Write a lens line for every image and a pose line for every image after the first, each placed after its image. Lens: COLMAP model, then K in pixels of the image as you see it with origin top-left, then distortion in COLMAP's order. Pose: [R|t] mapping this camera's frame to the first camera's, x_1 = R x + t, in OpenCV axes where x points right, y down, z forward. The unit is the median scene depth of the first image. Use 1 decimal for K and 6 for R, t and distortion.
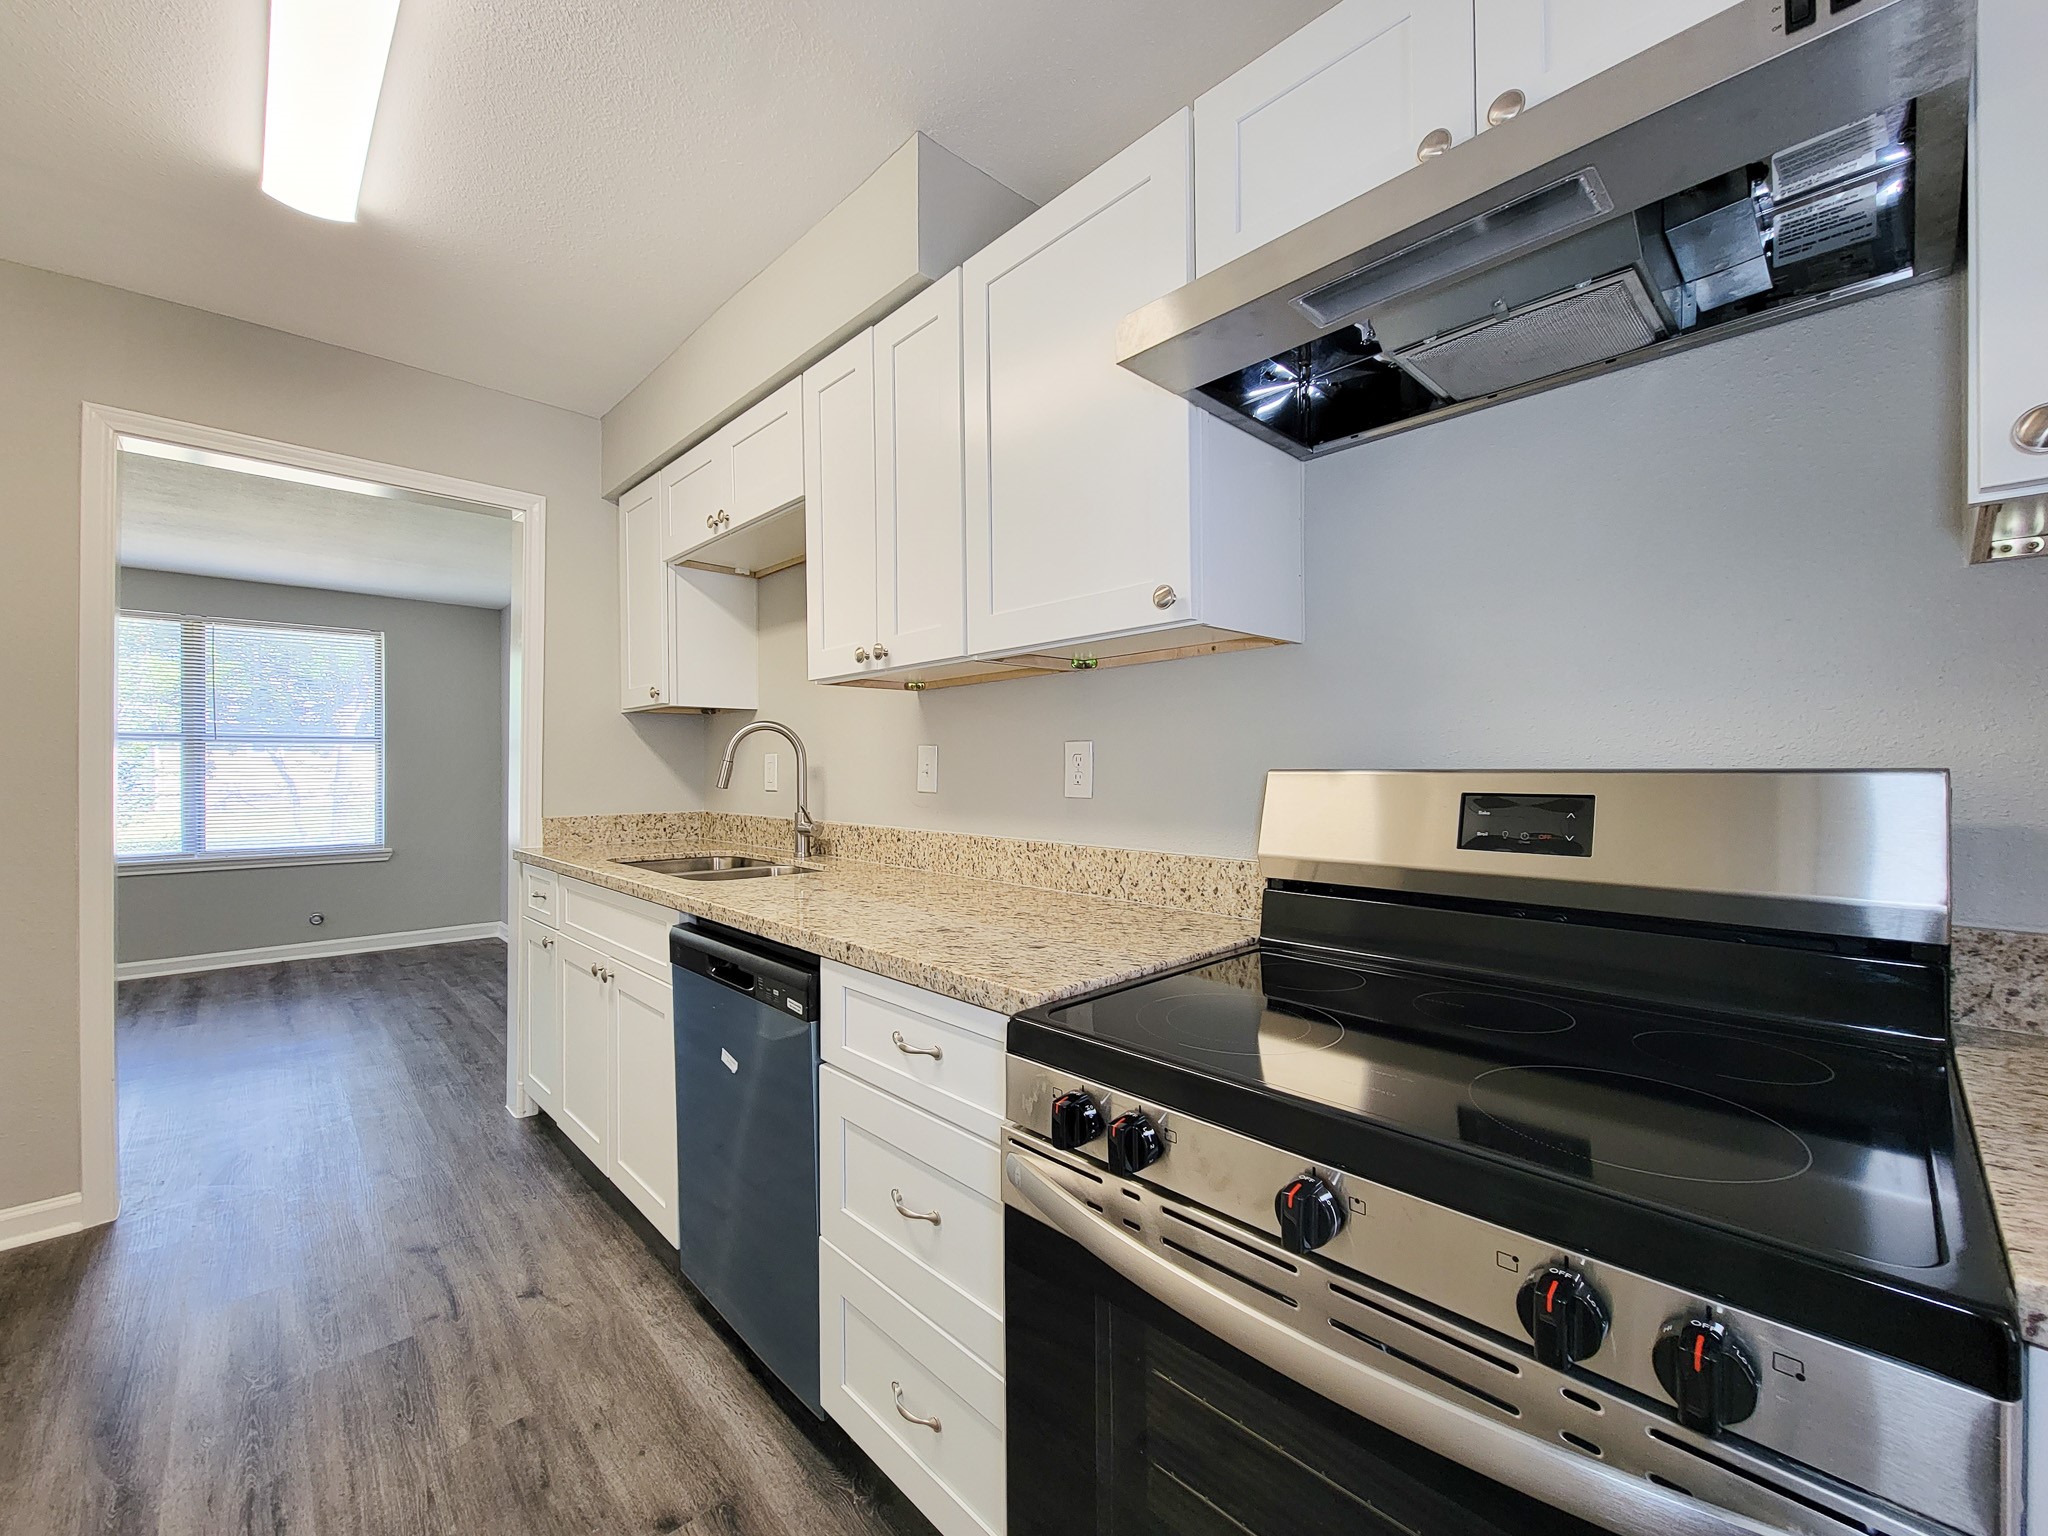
lens RADIAL K [[834.7, 0, 1031.1], [0, 834.7, 773.2], [0, 0, 1]] dist [0.000820, -0.004497]
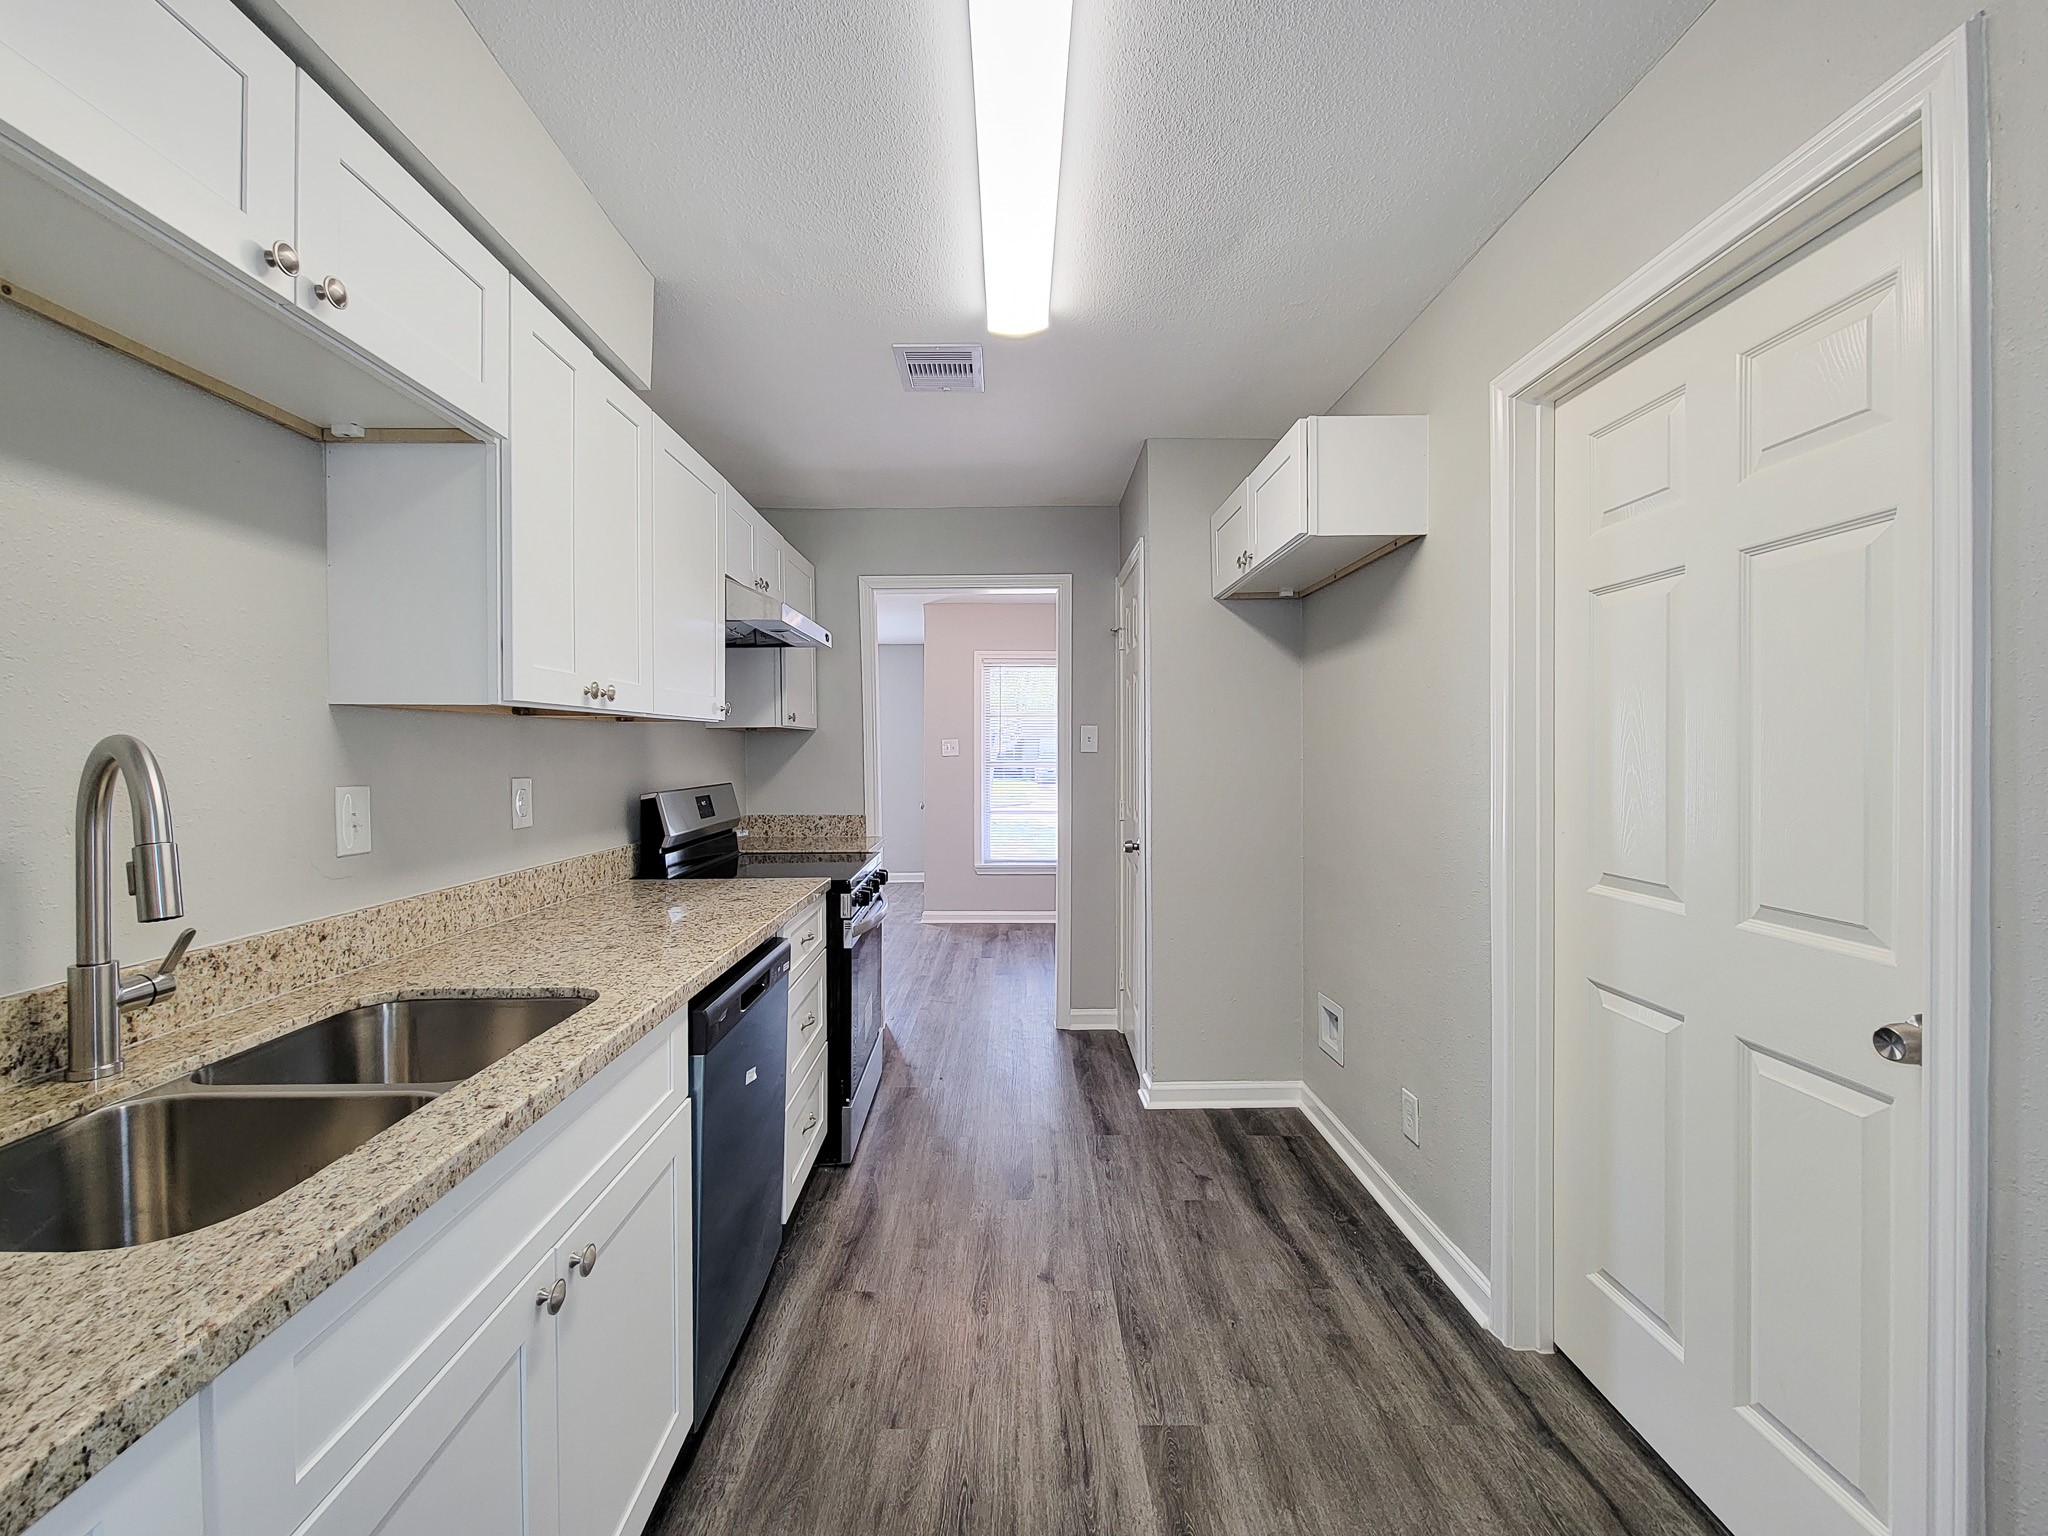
lens RADIAL K [[847.1, 0, 971.4], [0, 847.1, 753.4], [0, 0, 1]] dist [0.001343, -0.000255]
pose [[-0.692890, 0.000448, 0.721043, -1.280484], [0.006870, 0.999959, 0.005981, -0.079533], [-0.721011, 0.009097, -0.692864, 1.459292]]
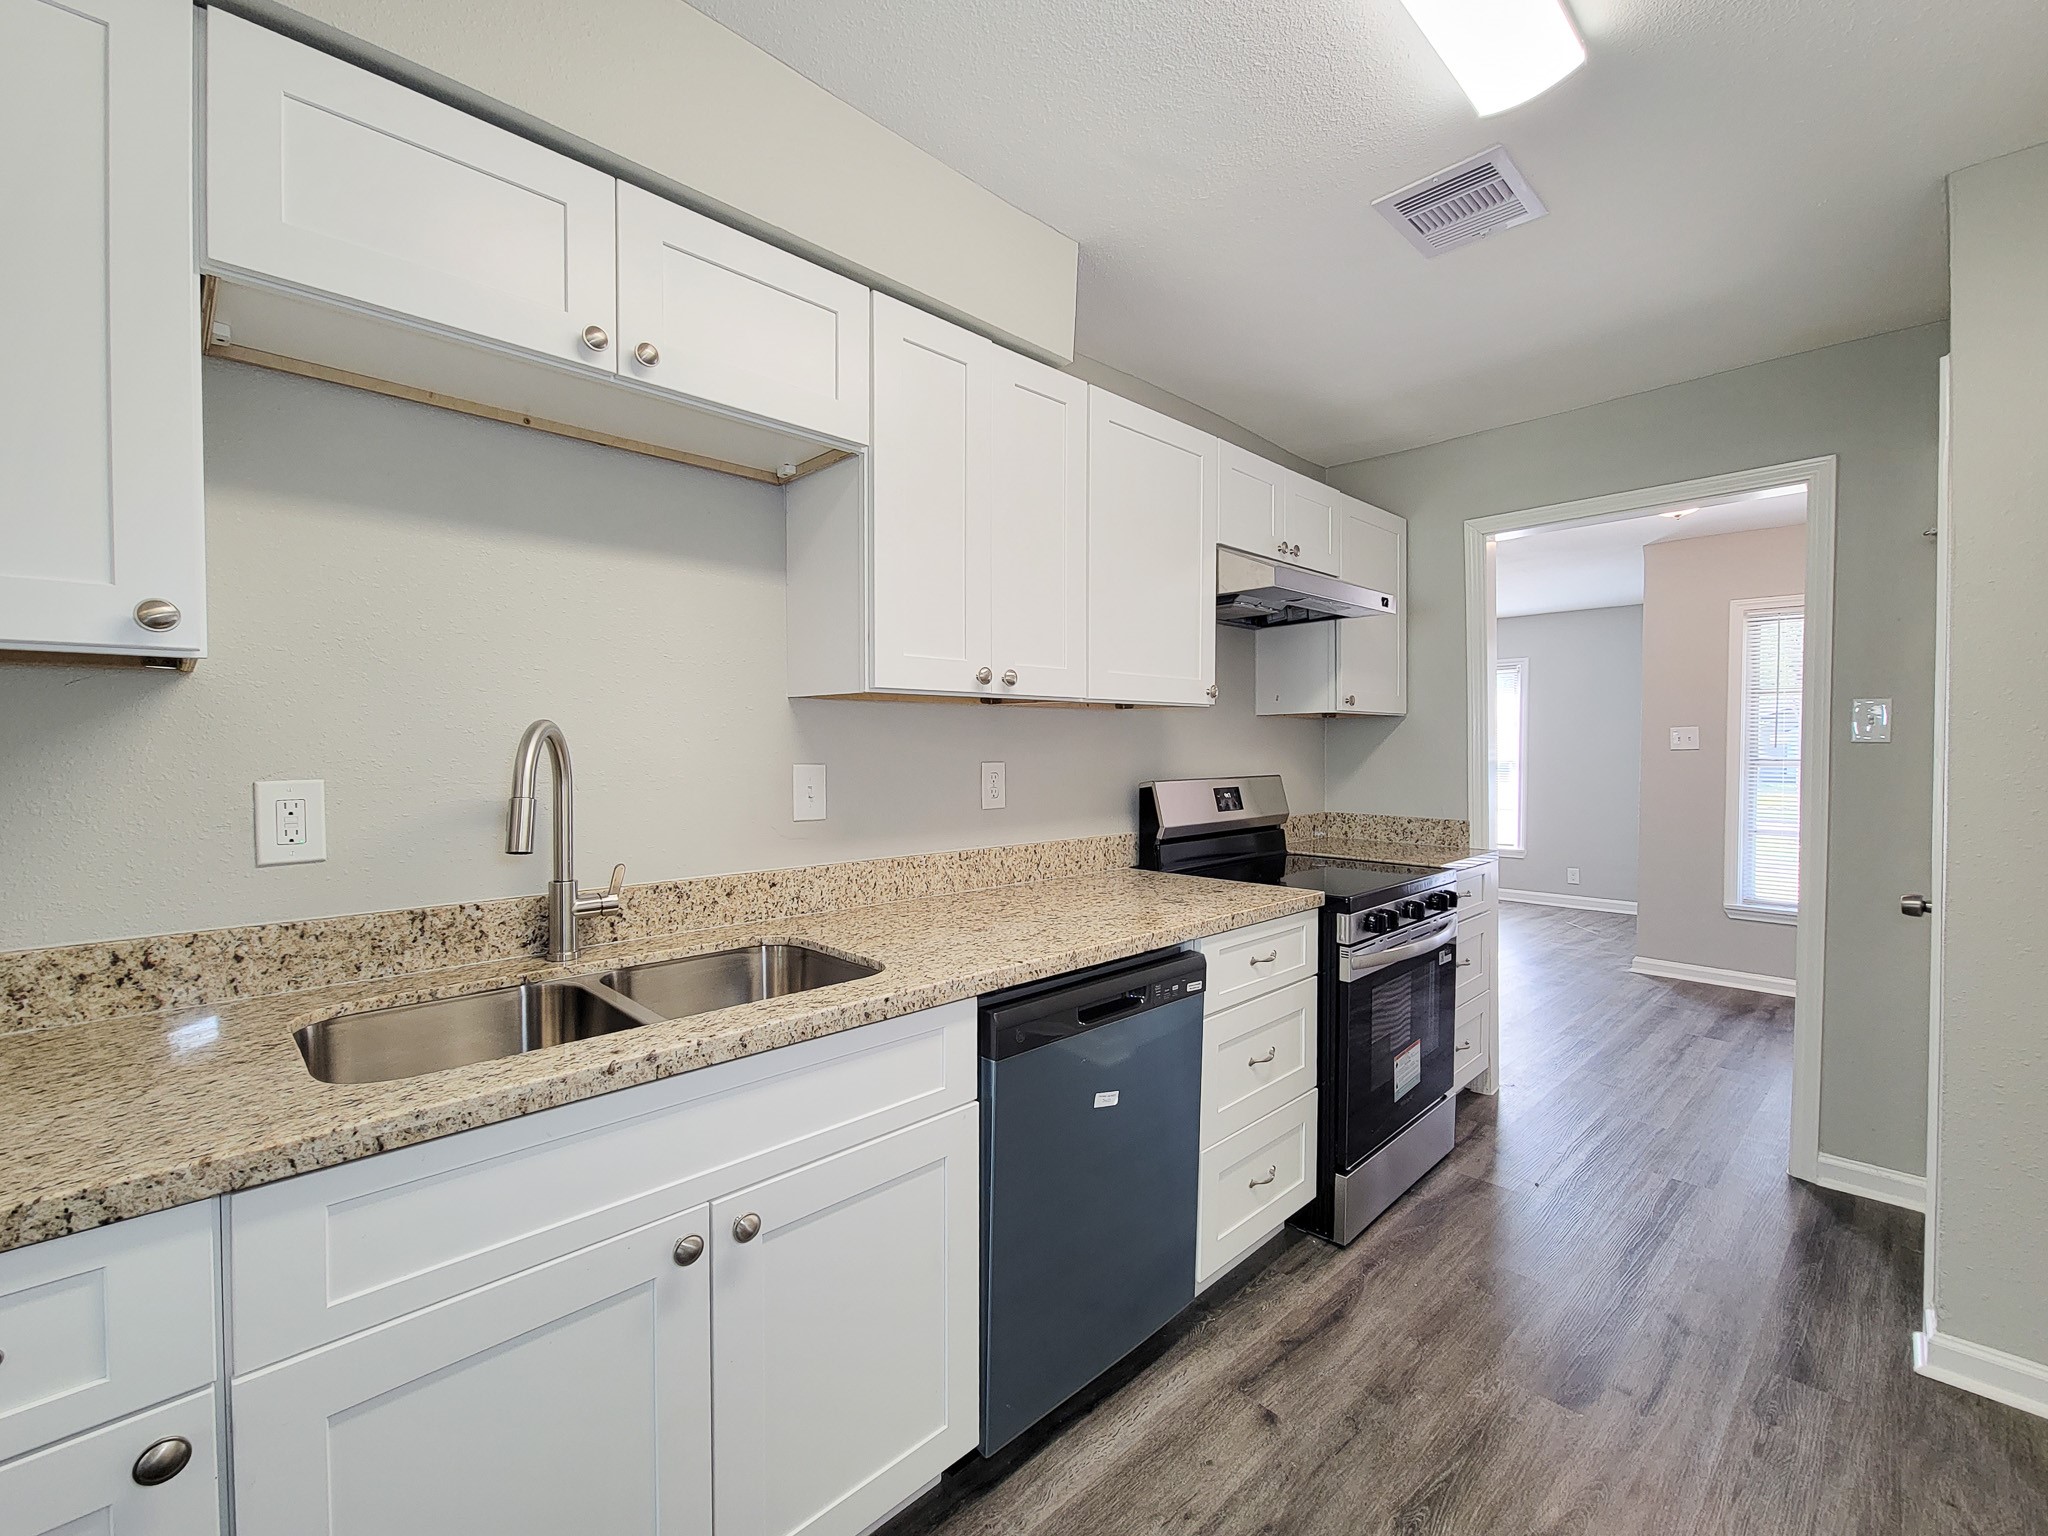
lens RADIAL K [[840.2, 0, 1018.7], [0, 840.2, 758.5], [0, 0, 1]] dist [0.004207, -0.002022]
pose [[0.019129, -0.014561, 0.999711, -1.258286], [0.004000, 0.999887, 0.014487, -0.065863], [-0.999809, 0.003722, 0.019185, 1.011595]]
